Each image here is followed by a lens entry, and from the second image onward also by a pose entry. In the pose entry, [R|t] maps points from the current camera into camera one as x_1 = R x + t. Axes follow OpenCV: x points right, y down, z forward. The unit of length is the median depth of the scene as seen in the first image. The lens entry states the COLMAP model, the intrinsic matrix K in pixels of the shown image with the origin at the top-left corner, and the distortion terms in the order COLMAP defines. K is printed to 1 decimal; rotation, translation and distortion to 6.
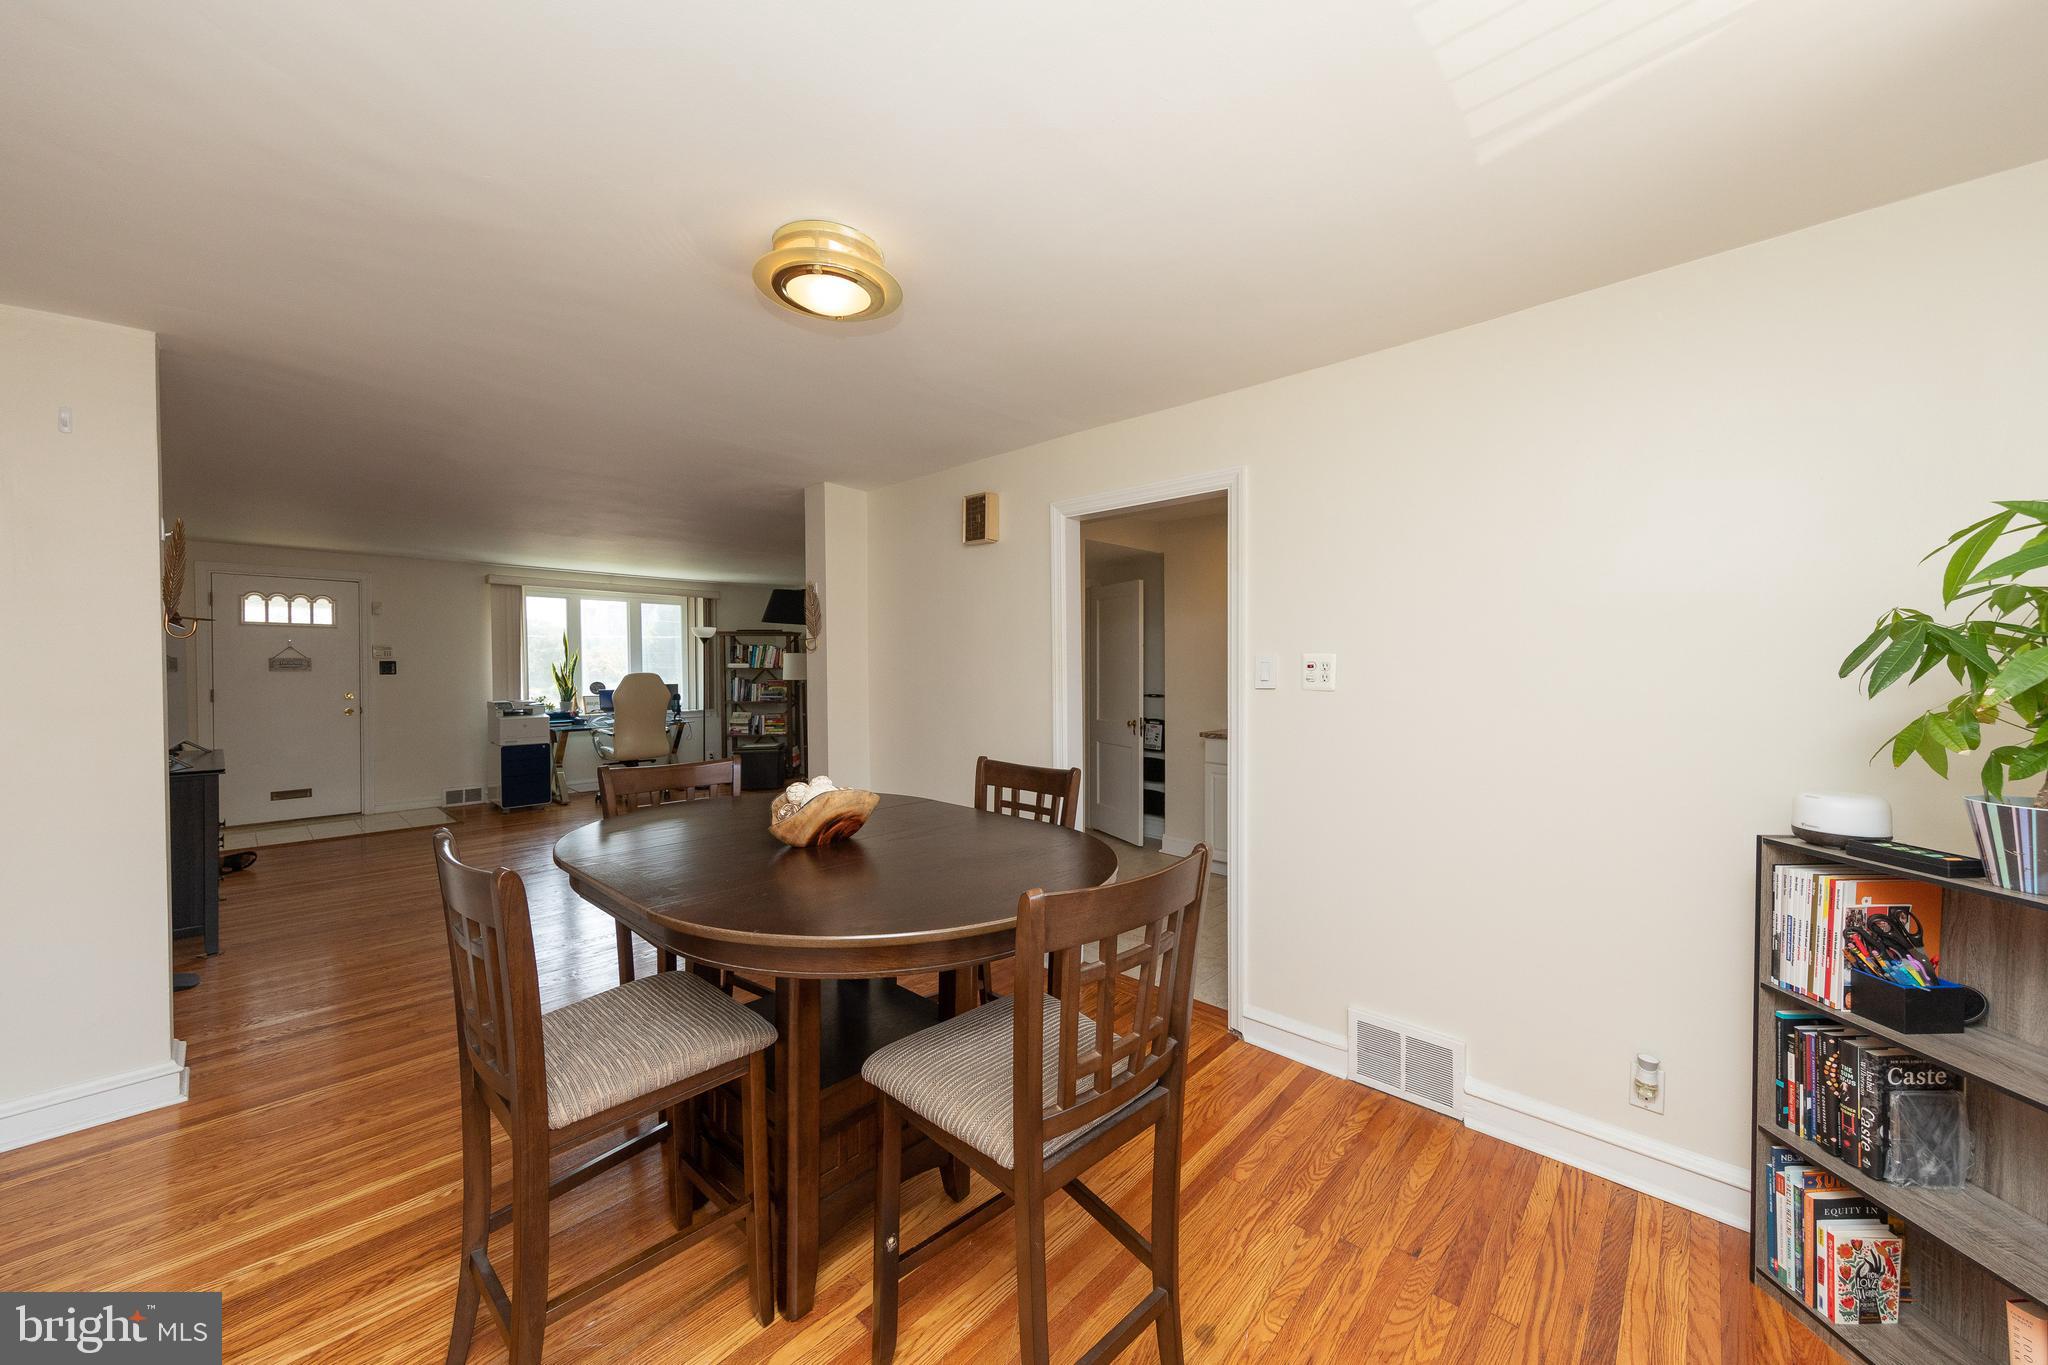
lens RADIAL K [[743.2, 0, 1044.1], [0, 743.2, 678.5], [0, 0, 1]] dist [0.010350, -0.000446]
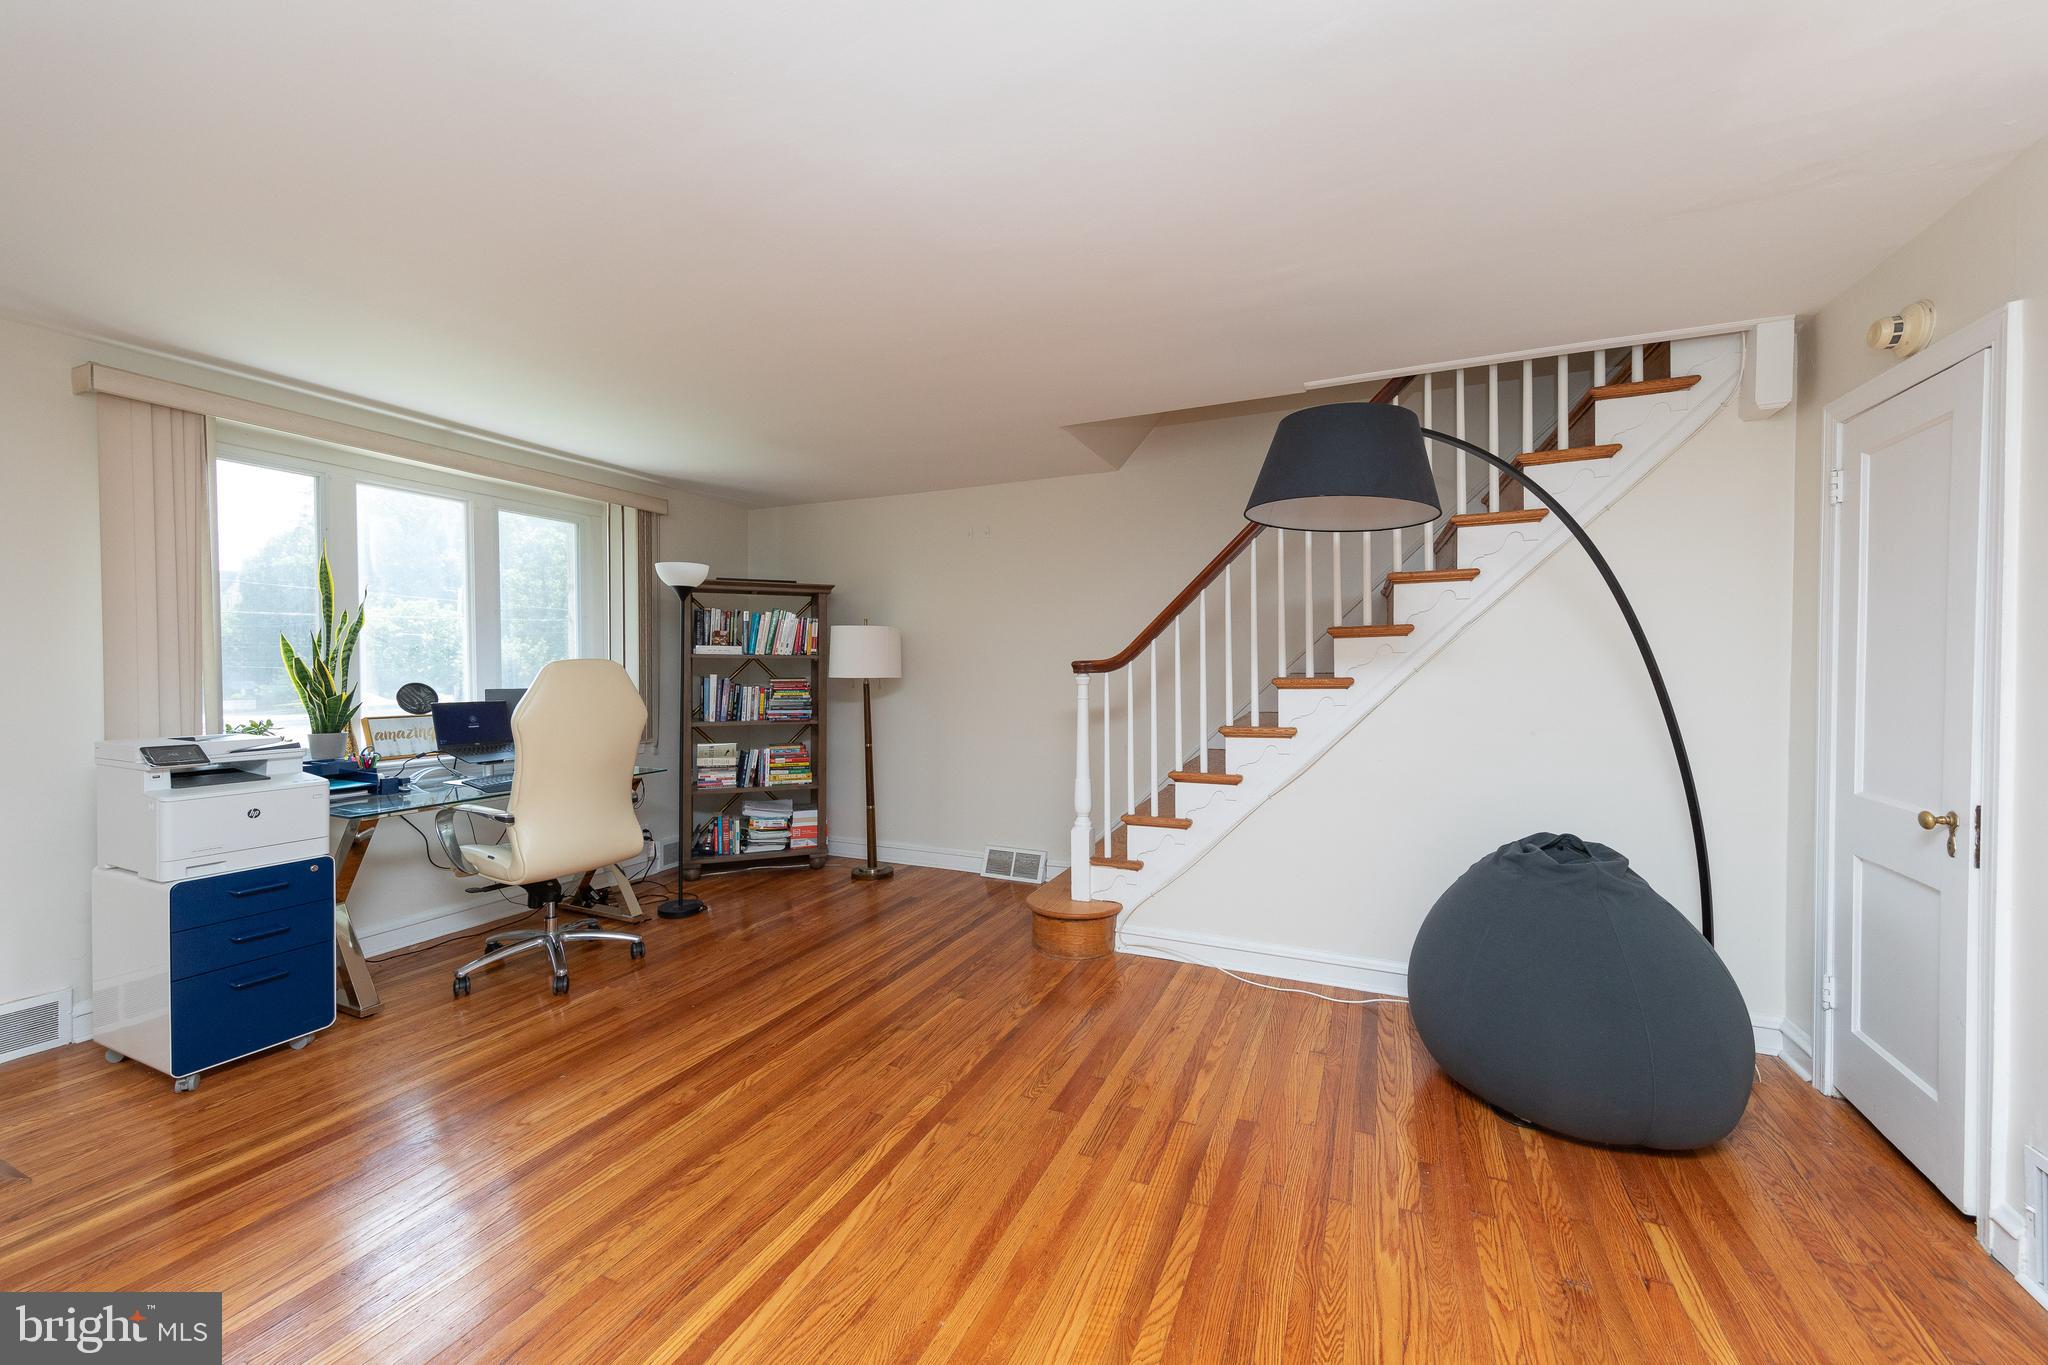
lens RADIAL K [[786.8, 0, 1024.0], [0, 786.8, 682.5], [0, 0, 1]] dist [0.006134, -0.000139]
pose [[0.949468, -0.004308, 0.313833, -0.483737], [0.003053, 0.999985, 0.004490, 0.003515], [-0.313848, -0.003305, 0.949468, 0.557760]]
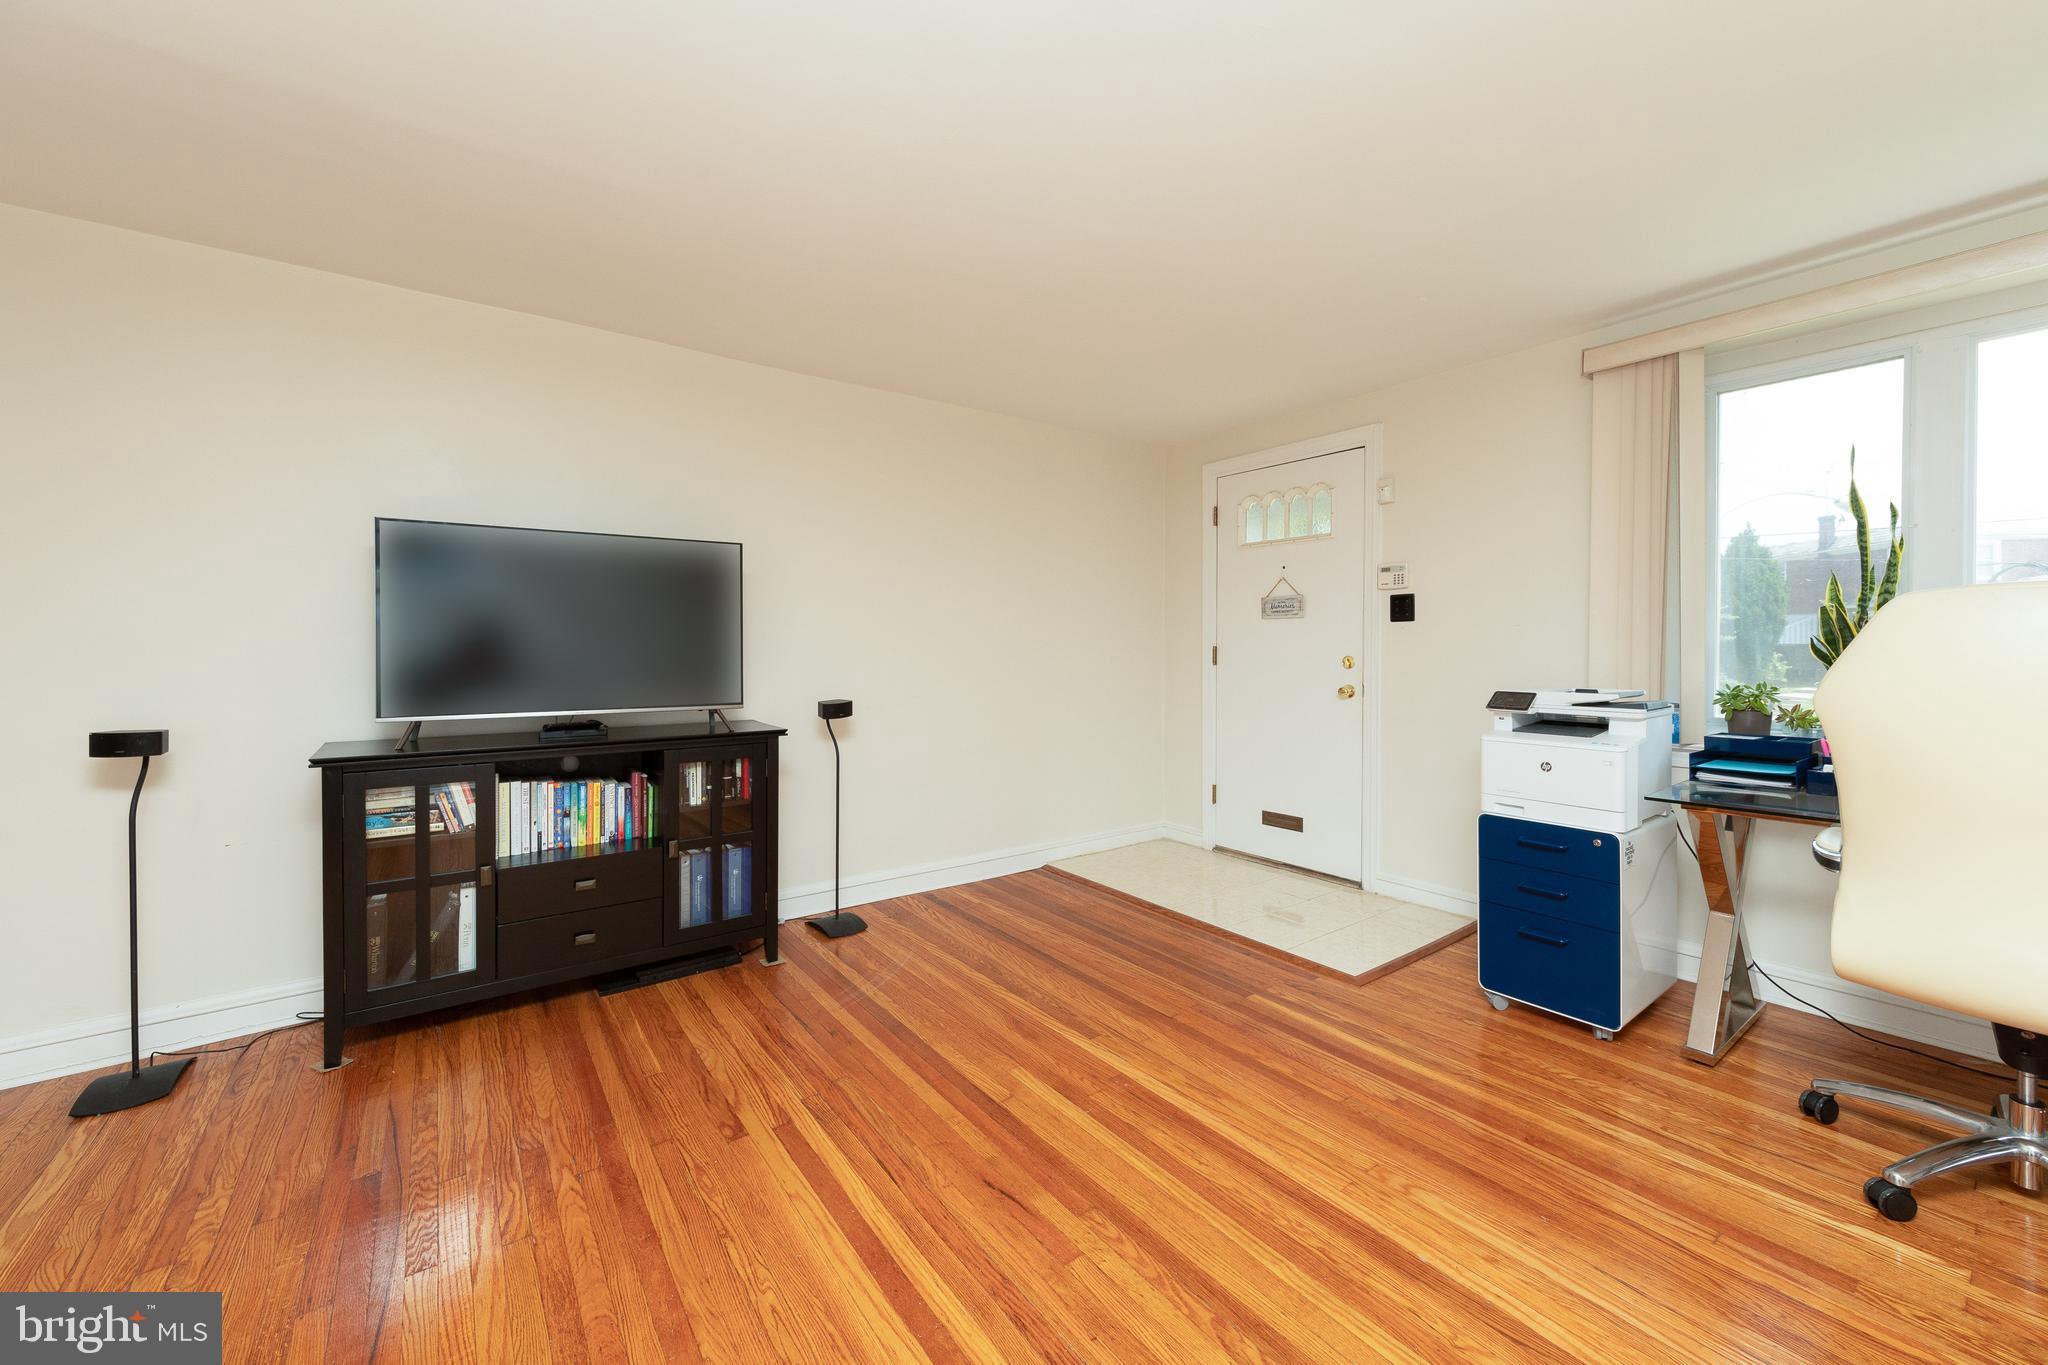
lens RADIAL K [[806.3, 0, 1022.5], [0, 806.3, 649.1], [0, 0, 1]] dist [0.000855, 0.000037]
pose [[-0.190650, 0.007211, -0.981632, -0.301731], [-0.012911, 0.999868, 0.009852, 0.010605], [0.981573, 0.014552, -0.190532, 0.853483]]
